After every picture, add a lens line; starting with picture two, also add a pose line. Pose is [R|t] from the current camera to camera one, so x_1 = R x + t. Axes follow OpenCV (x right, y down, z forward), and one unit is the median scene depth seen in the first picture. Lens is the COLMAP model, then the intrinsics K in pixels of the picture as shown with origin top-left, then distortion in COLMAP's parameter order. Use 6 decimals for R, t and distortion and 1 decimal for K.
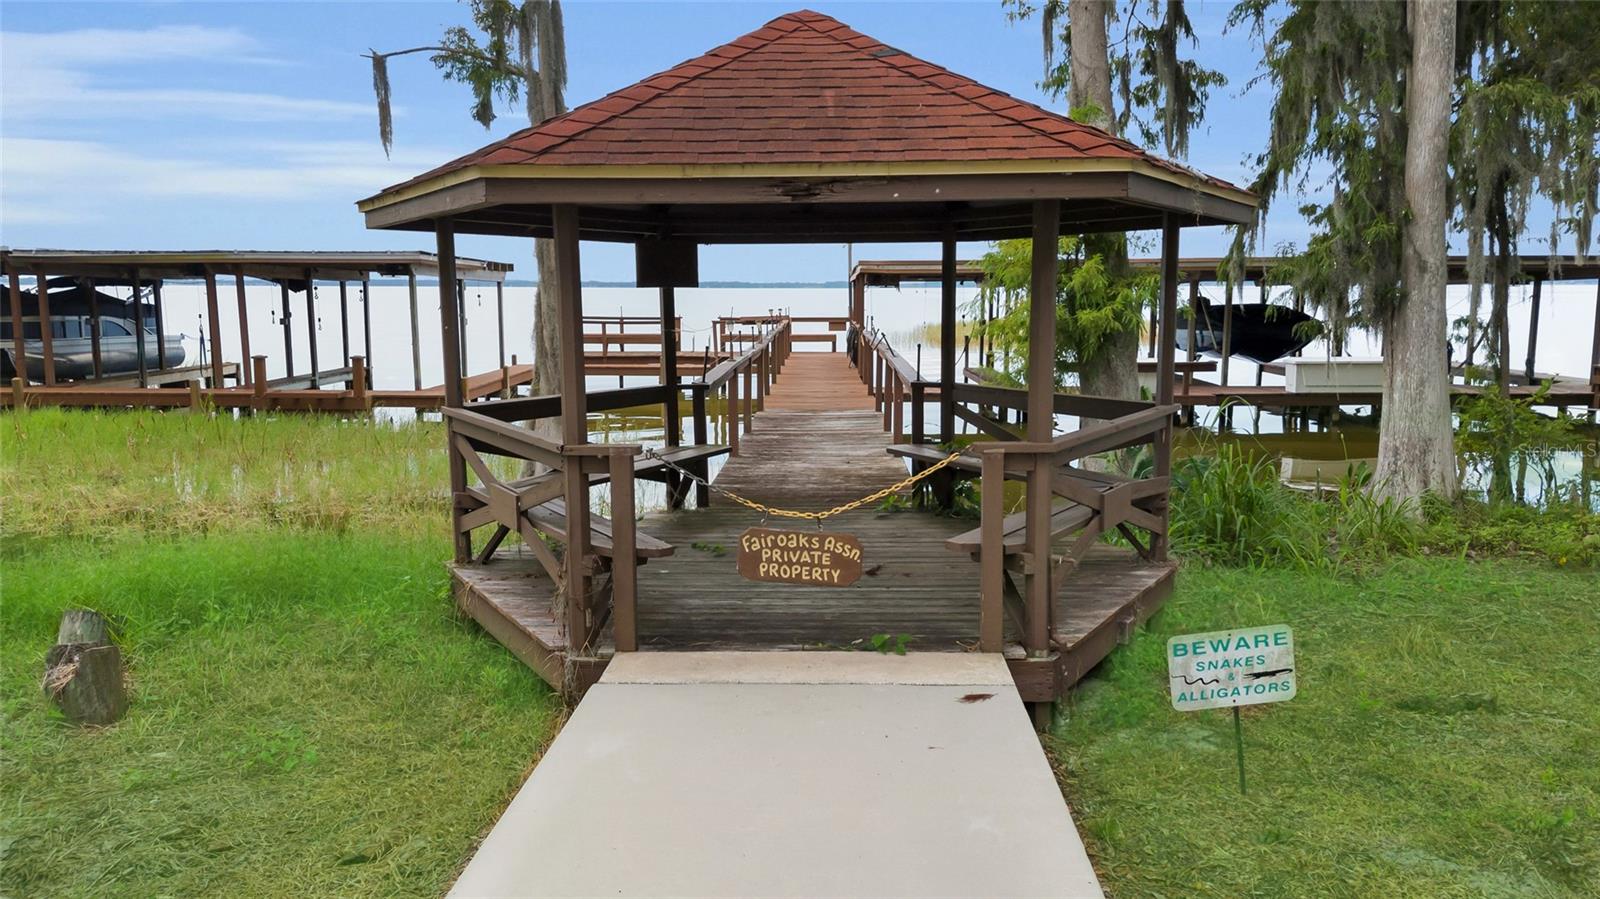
lens RADIAL K [[1188.6, 0, 797.9], [0, 1188.6, 459.2], [0, 0, 1]] dist [-0.000429, 0.000242]
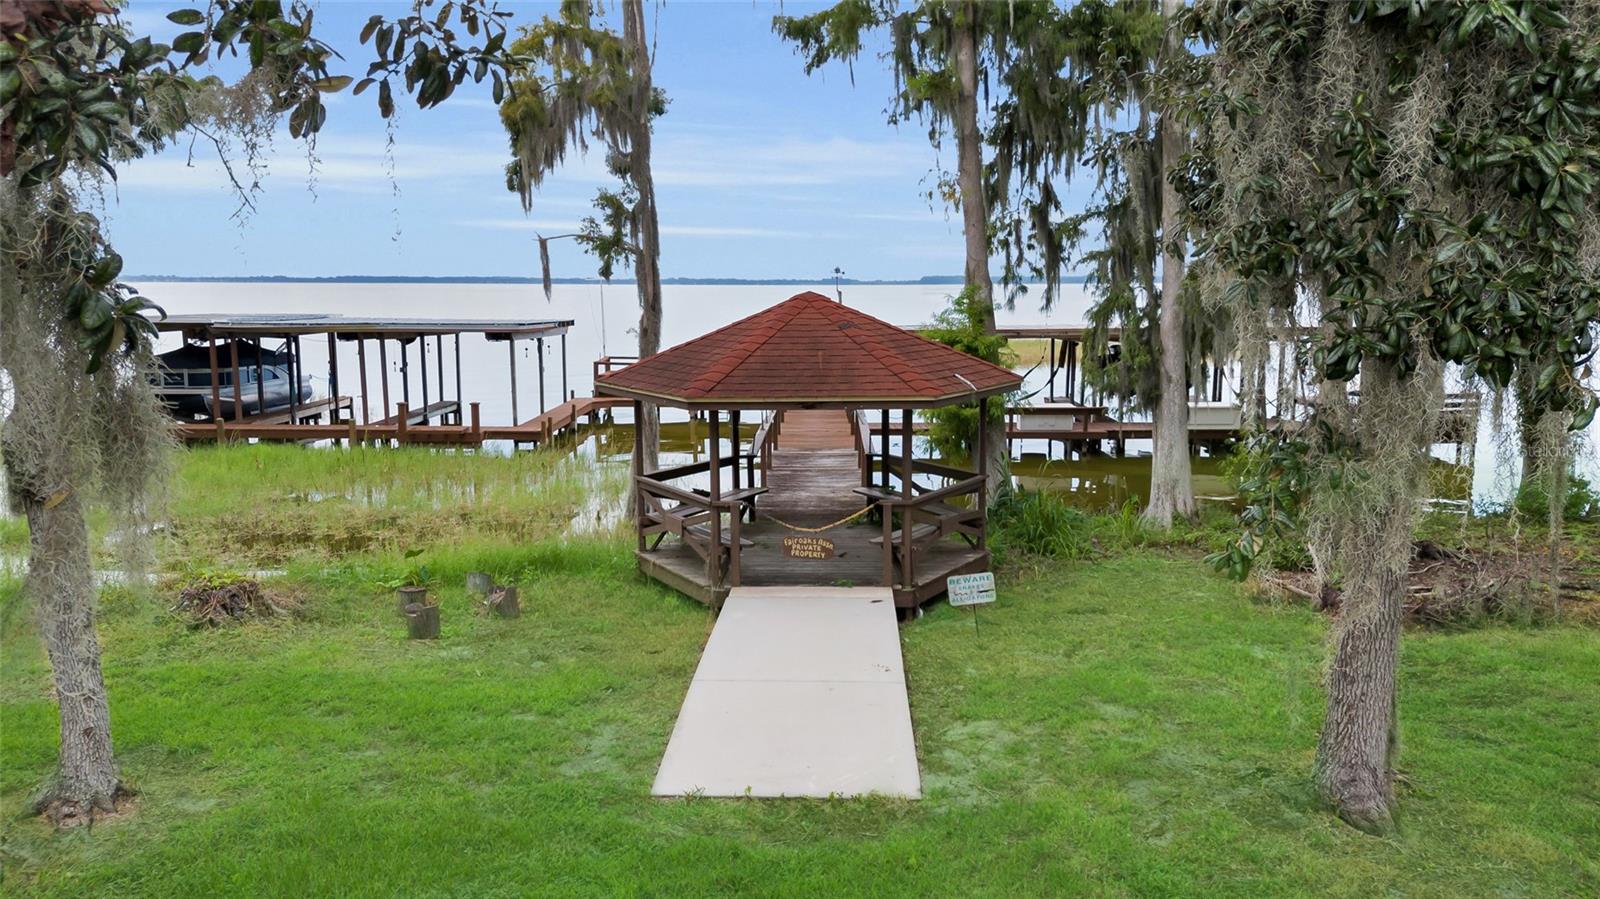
lens RADIAL K [[1188.6, 0, 800.9], [0, 1188.6, 439.4], [0, 0, 1]] dist [-0.000429, 0.000242]
pose [[0.999989, 0.000053, 0.004786, -0.017416], [0.000015, 0.999898, -0.014278, -0.072858], [-0.004786, 0.014278, 0.999887, -1.003265]]
